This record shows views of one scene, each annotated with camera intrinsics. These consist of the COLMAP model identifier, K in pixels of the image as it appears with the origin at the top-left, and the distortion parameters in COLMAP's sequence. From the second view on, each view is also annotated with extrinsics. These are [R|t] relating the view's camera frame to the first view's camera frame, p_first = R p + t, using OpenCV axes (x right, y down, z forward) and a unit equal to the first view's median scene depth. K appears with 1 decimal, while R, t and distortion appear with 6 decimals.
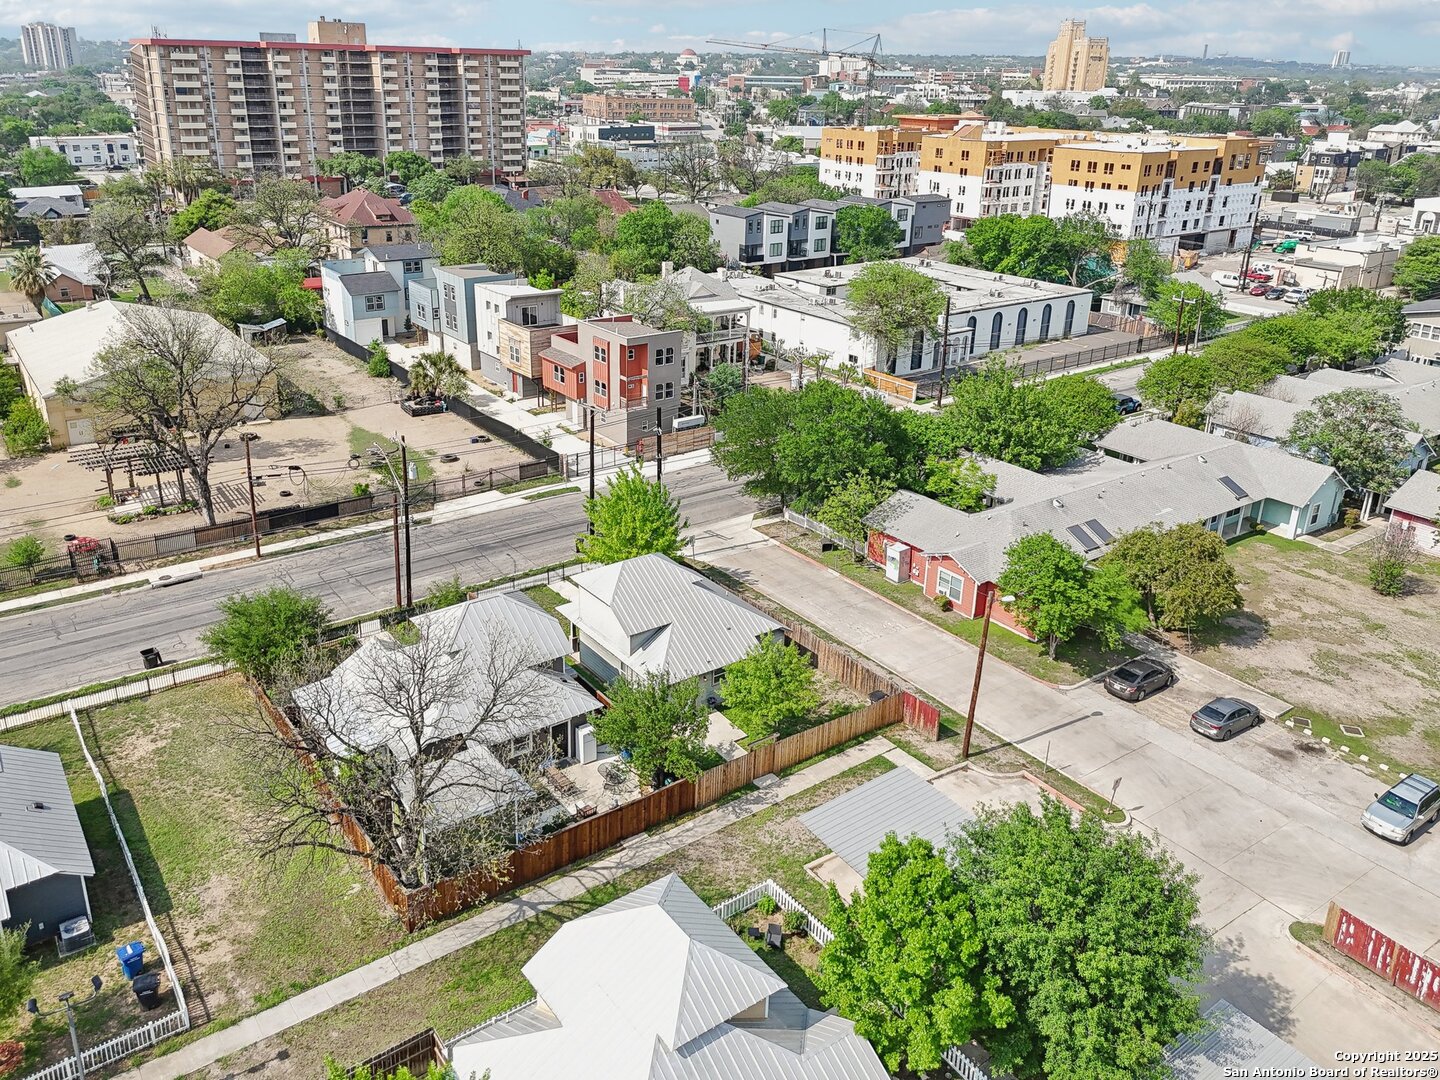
lens RADIAL K [[1098.2, 0, 686.6], [0, 1098.2, 495.2], [0, 0, 1]] dist [0.072437, -0.087131]
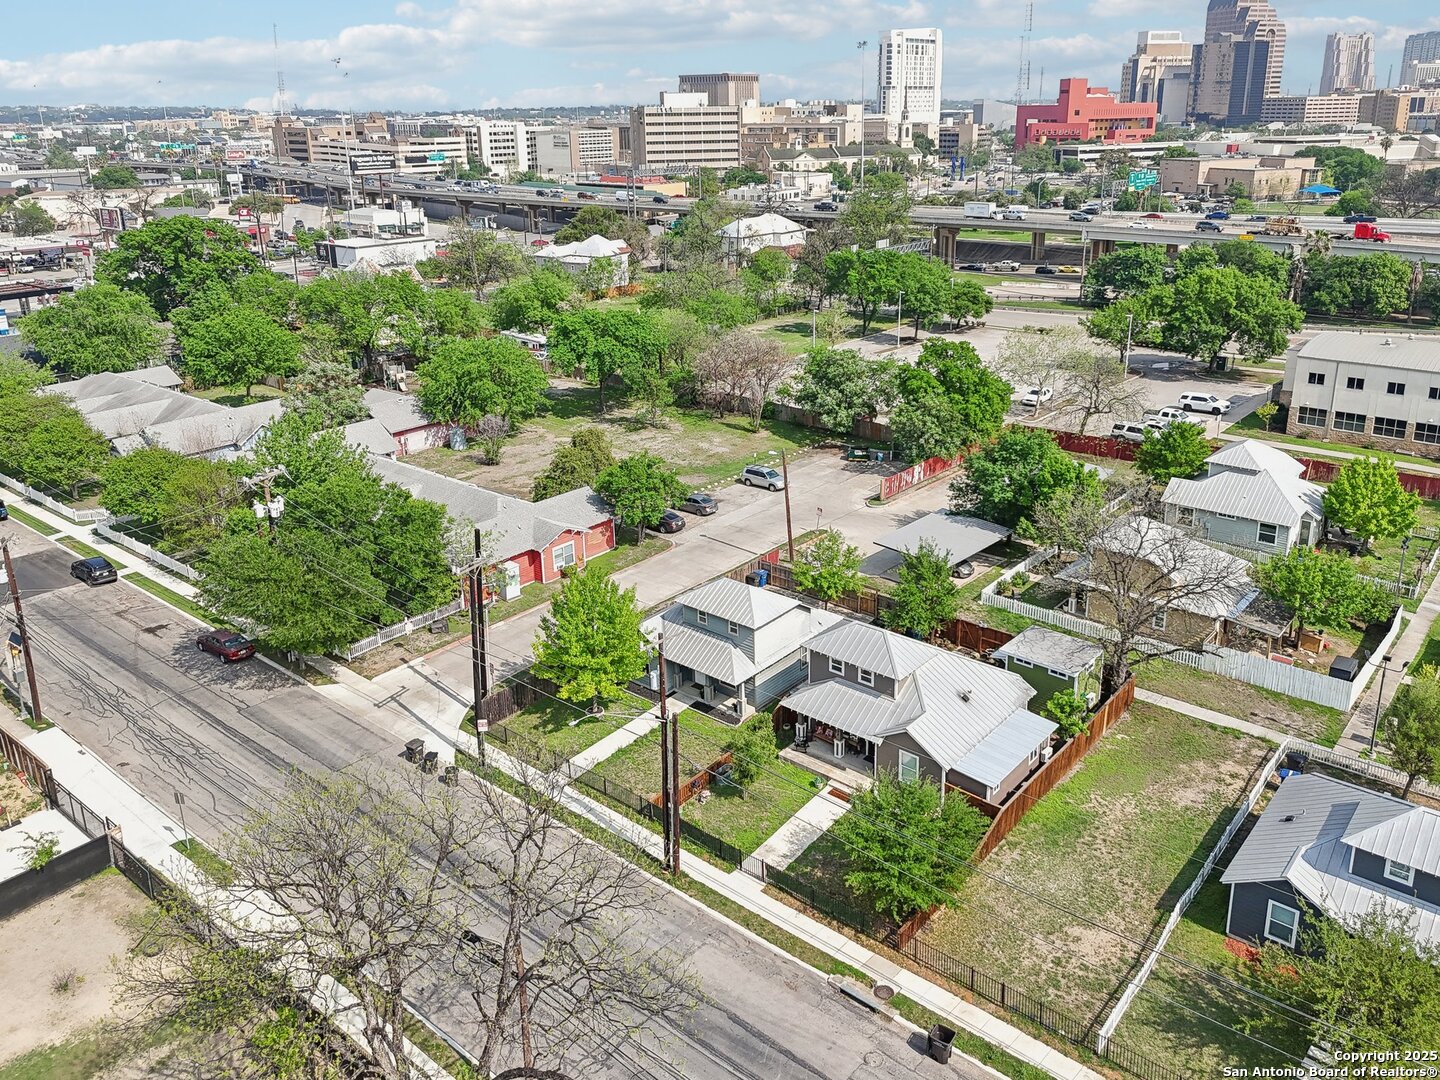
lens RADIAL K [[1085.4, 0, 743.5], [0, 1085.4, 491.0], [0, 0, 1]] dist [0.048696, -0.052740]
pose [[-0.266610, -0.329889, 0.905589, -0.444417], [0.352459, 0.841145, 0.410179, -0.203787], [-0.897046, 0.428541, -0.107985, 0.502495]]
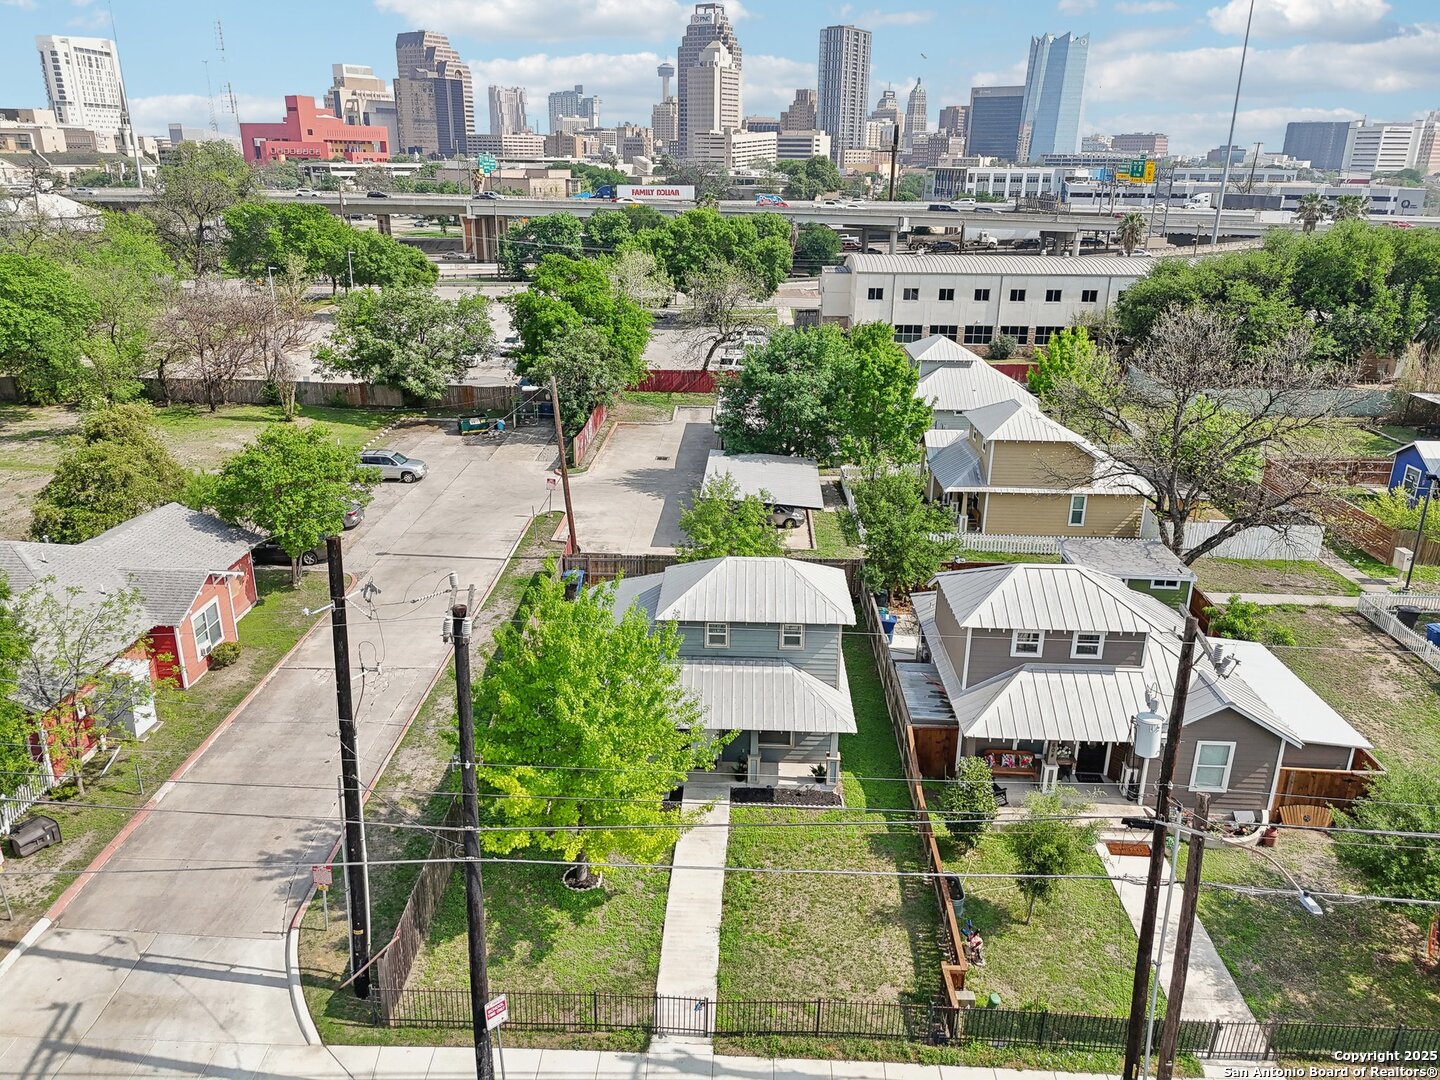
lens RADIAL K [[1038.9, 0, 712.7], [0, 1038.9, 546.8], [0, 0, 1]] dist [0.040057, -0.021674]
pose [[-0.797961, -0.239324, 0.553157, -0.153829], [0.189976, 0.771126, 0.607679, -0.133190], [-0.571986, 0.589991, -0.569862, 0.620307]]
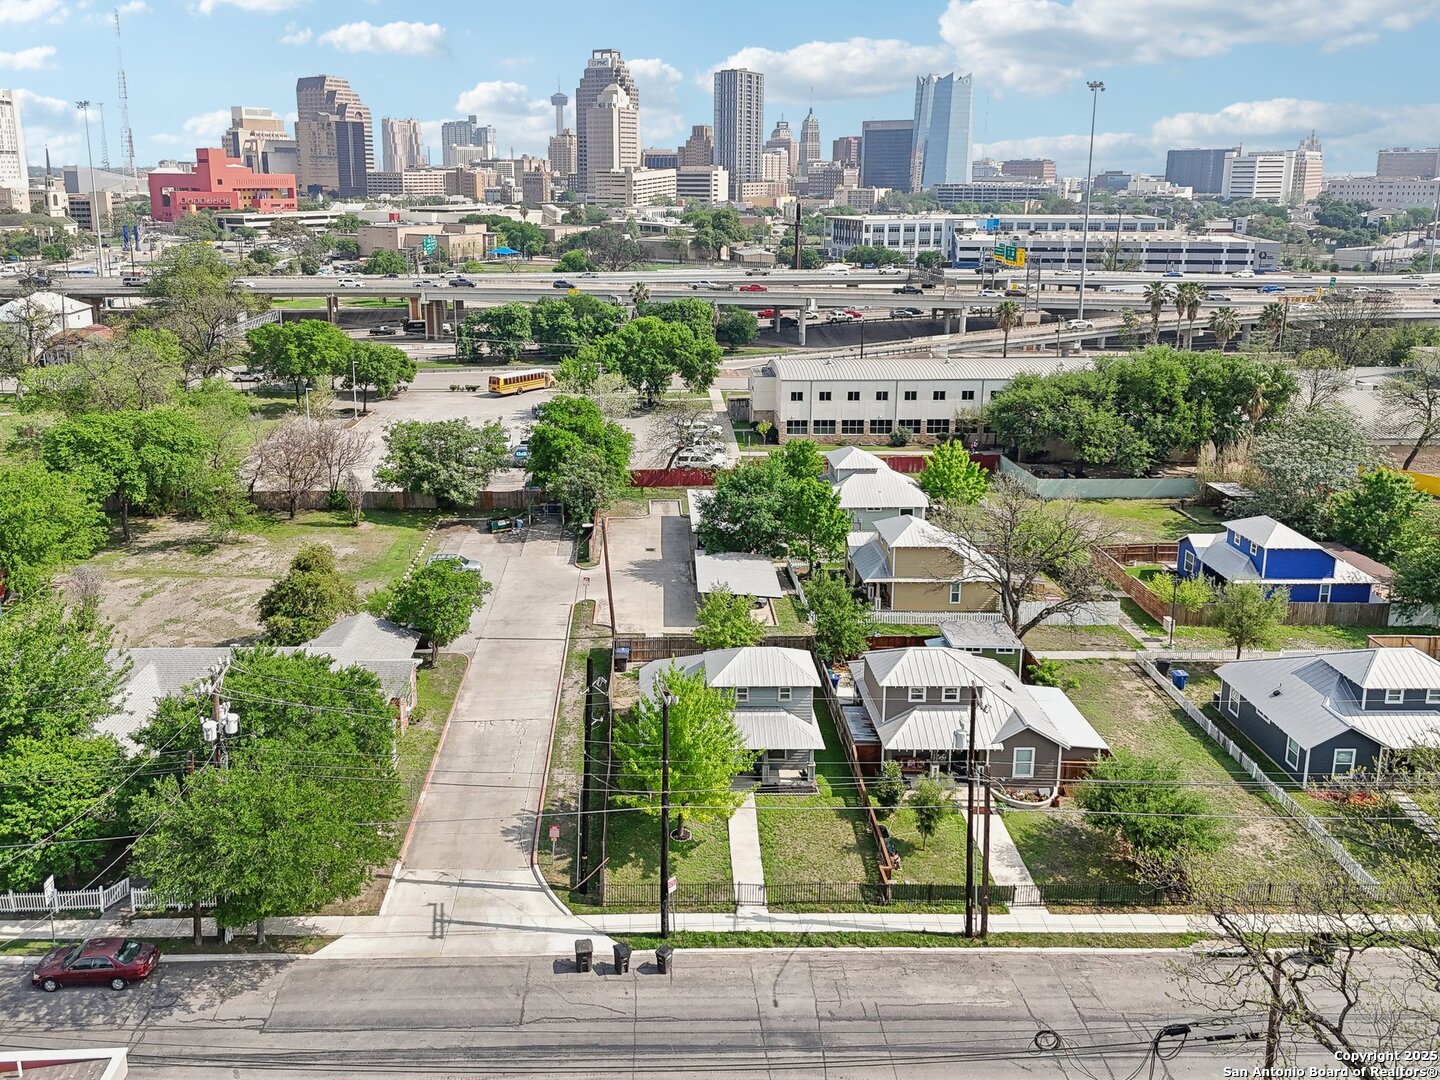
lens RADIAL K [[1088.3, 0, 653.0], [0, 1088.3, 428.0], [0, 0, 1]] dist [0.057032, -0.061536]
pose [[-0.821877, -0.144594, 0.551009, -0.228042], [0.190562, 0.841744, 0.505127, -0.298746], [-0.536846, 0.520154, -0.664256, 0.757316]]
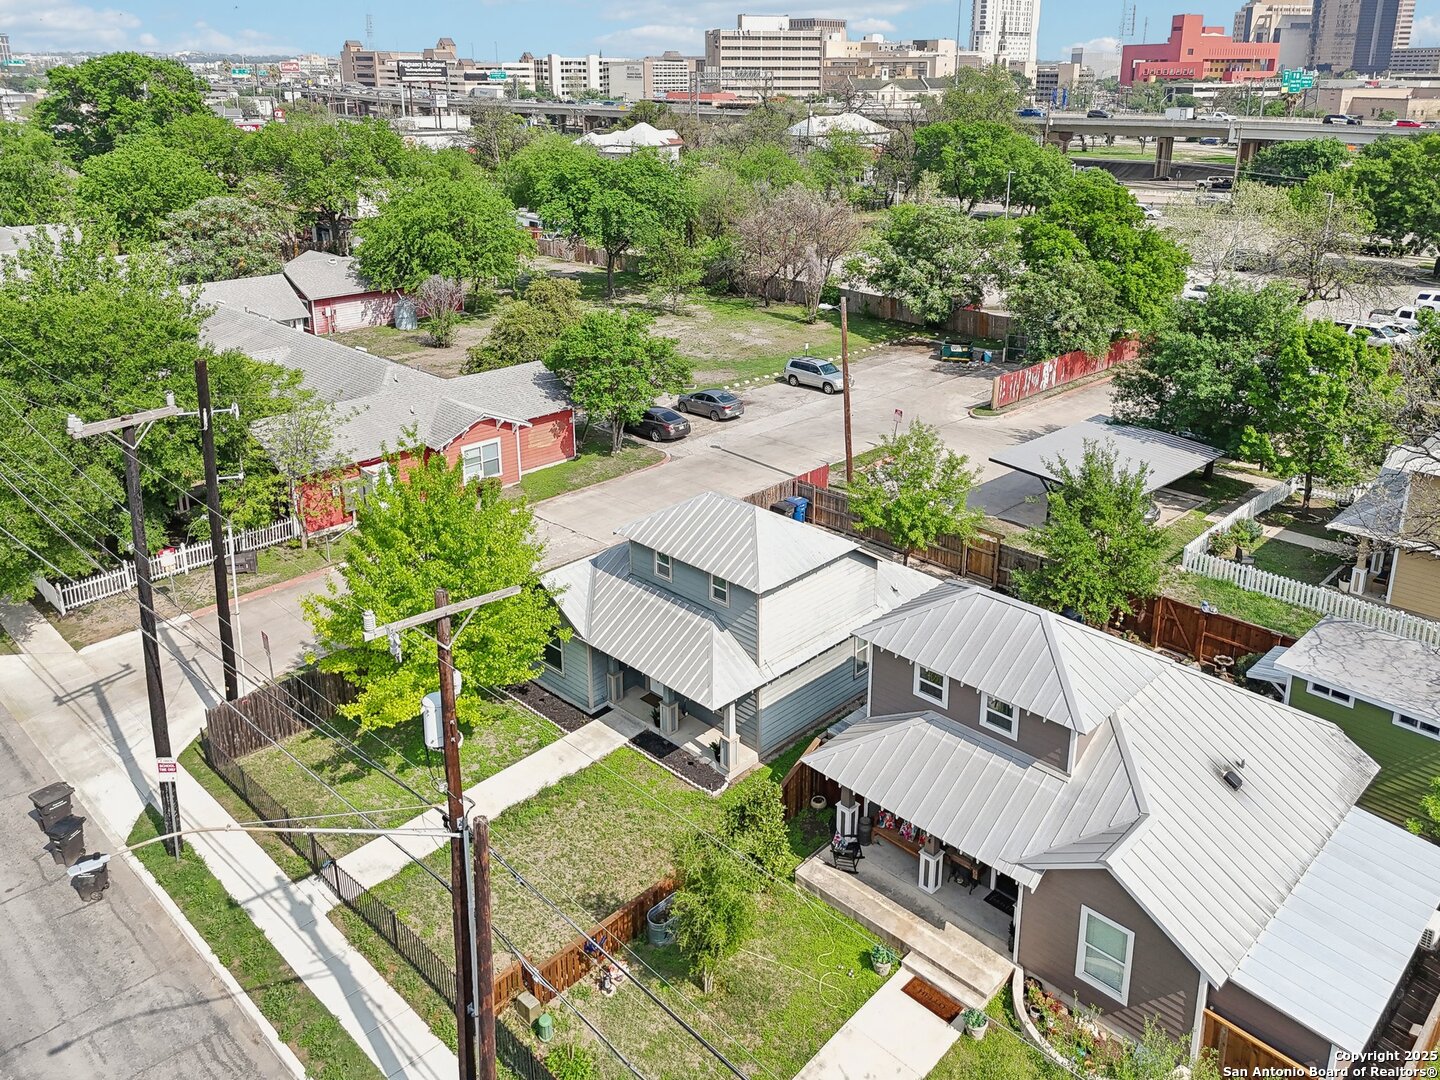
lens RADIAL K [[1122.5, 0, 734.2], [0, 1122.5, 401.2], [0, 0, 1]] dist [0.015421, 0.001490]
pose [[-0.187456, -0.298396, 0.935853, -0.251149], [0.344623, 0.872202, 0.347130, -0.080506], [-0.919834, 0.387588, -0.060666, 0.477106]]
